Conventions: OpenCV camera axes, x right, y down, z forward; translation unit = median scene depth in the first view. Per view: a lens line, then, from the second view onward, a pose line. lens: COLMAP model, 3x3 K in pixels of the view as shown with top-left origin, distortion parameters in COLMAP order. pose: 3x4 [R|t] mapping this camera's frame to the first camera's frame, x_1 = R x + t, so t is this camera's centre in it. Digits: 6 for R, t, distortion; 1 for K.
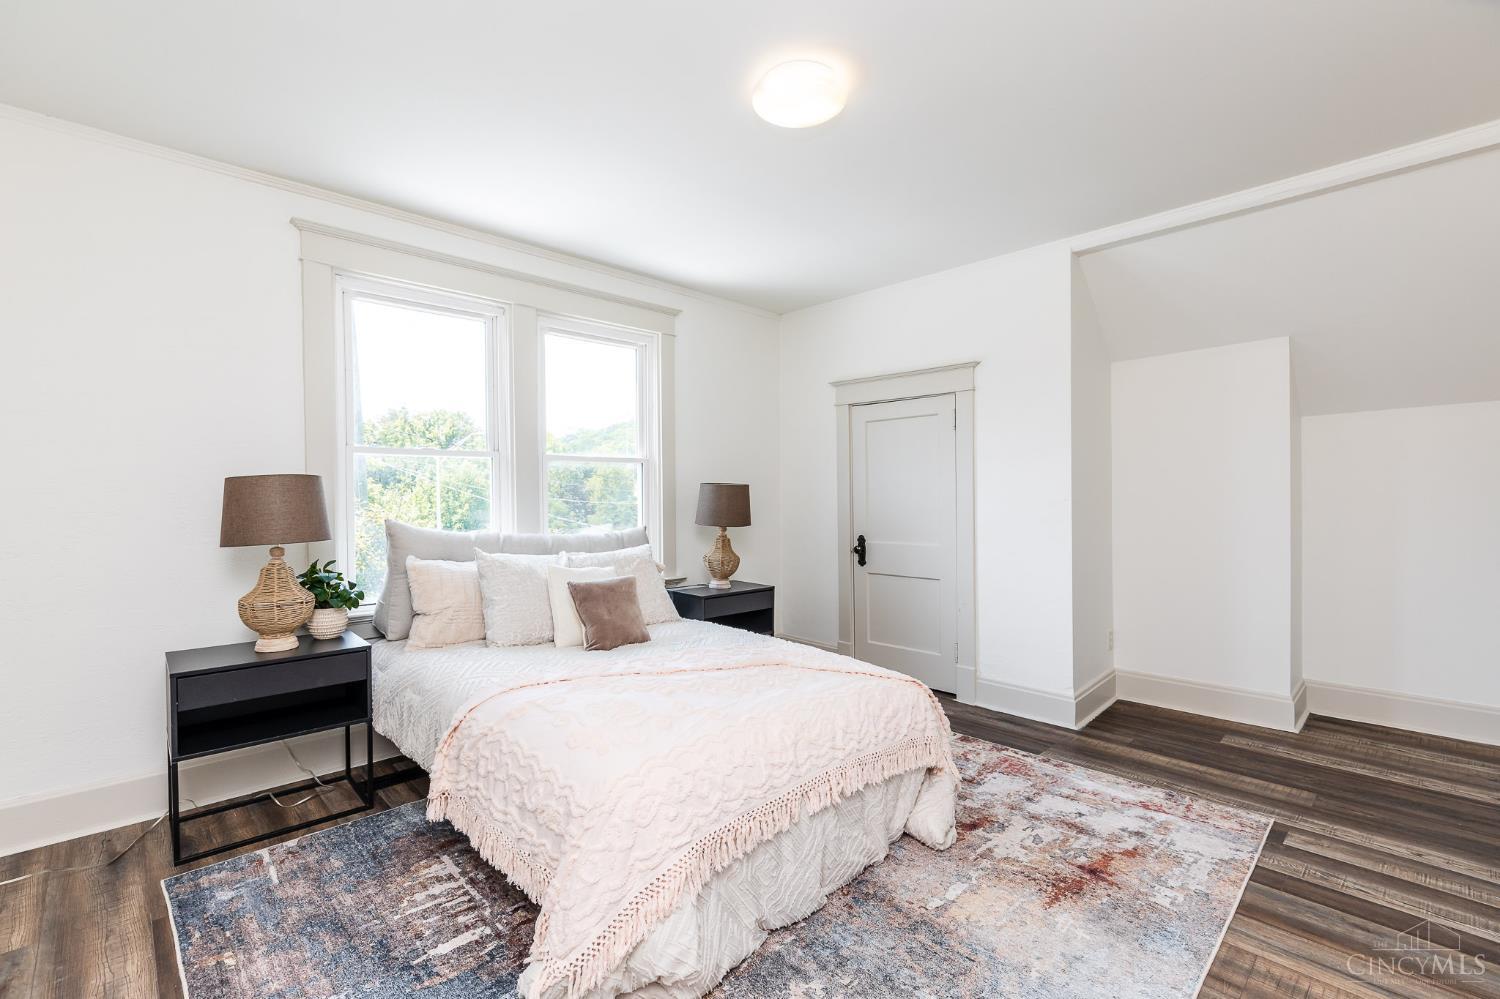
lens RADIAL K [[667.9, 0, 744.4], [0, 667.9, 502.0], [0, 0, 1]] dist [0.001067, 0.000546]
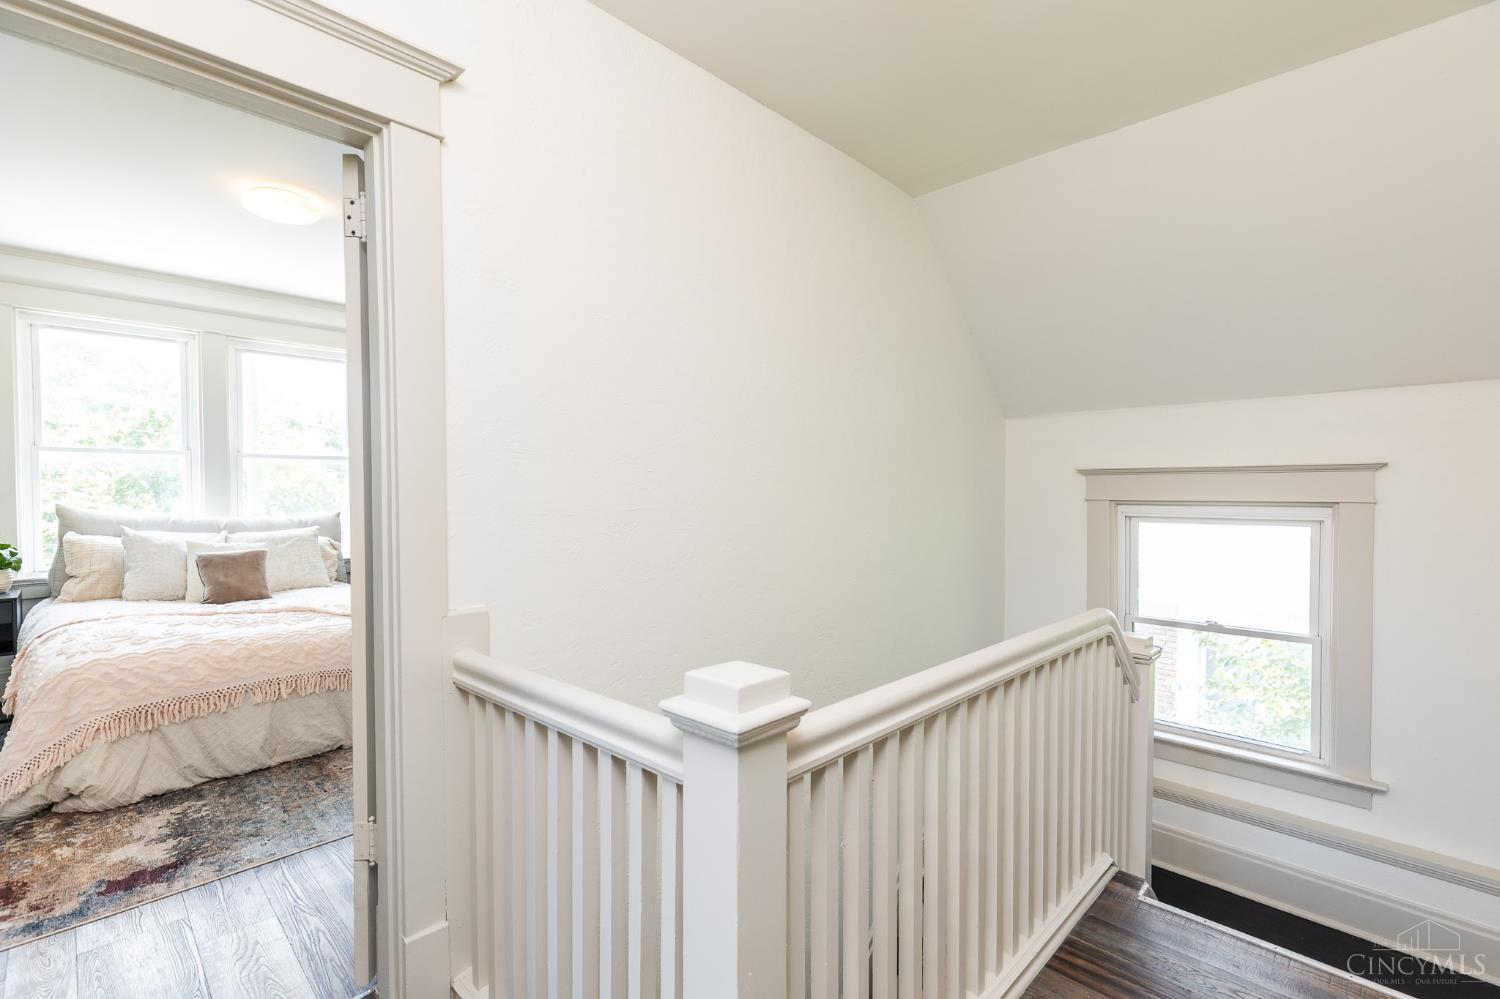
lens RADIAL K [[667.9, 0, 744.4], [0, 667.9, 502.0], [0, 0, 1]] dist [0.001067, 0.000546]
pose [[0.999282, 0.009018, 0.036790, 0.768551], [-0.009459, 0.999886, 0.011811, -0.006027], [-0.036680, -0.012151, 0.999253, -0.352272]]
